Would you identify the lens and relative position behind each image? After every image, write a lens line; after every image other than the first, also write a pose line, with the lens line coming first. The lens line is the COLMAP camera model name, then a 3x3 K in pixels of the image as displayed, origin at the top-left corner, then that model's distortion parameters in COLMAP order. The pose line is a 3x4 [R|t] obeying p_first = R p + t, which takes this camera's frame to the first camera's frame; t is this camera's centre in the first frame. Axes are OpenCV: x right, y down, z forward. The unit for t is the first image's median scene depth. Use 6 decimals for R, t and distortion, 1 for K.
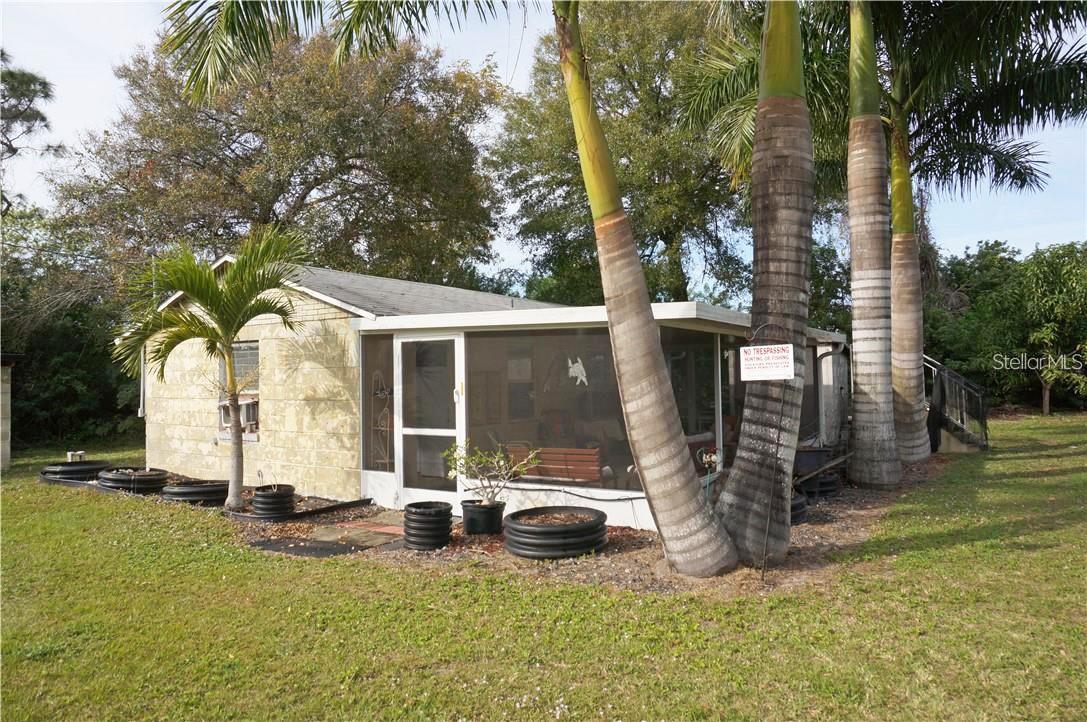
lens RADIAL K [[722.8, 0, 543.0], [0, 722.8, 371.1], [0, 0, 1]] dist [-0.024237, 0.015849]
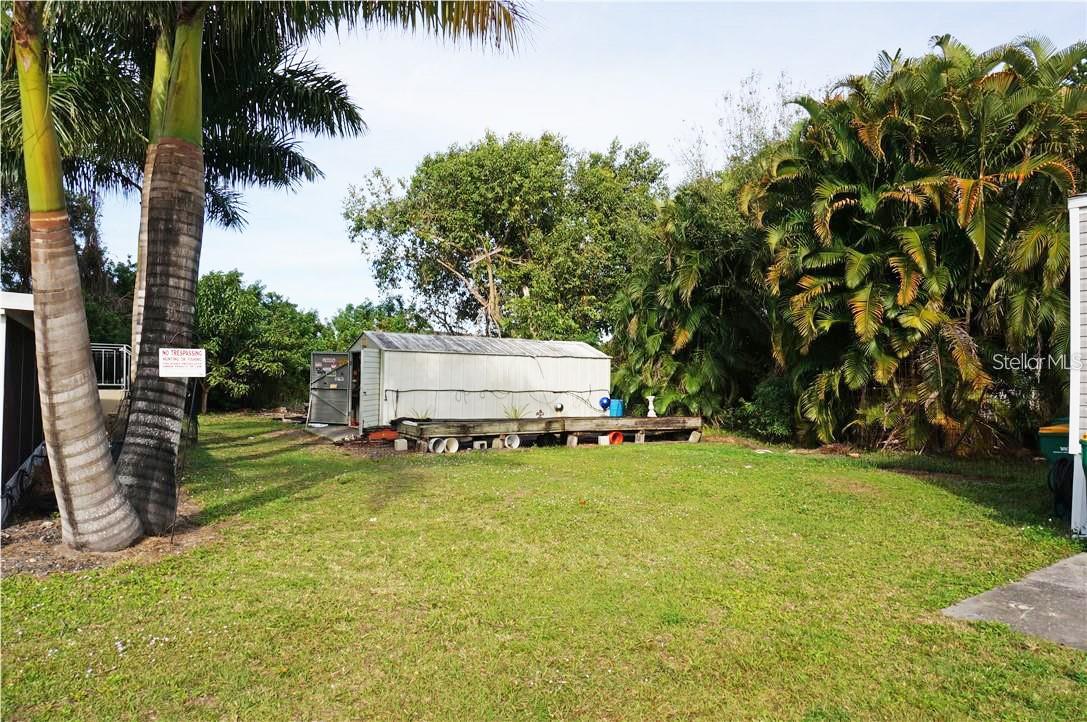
lens RADIAL K [[722.8, 0, 544.0], [0, 722.8, 381.9], [0, 0, 1]] dist [-0.024237, 0.015849]
pose [[0.438644, 0.032258, 0.898082, -0.473098], [-0.041539, 0.999015, -0.015594, 0.013199], [-0.897700, -0.030465, 0.439552, -0.074888]]
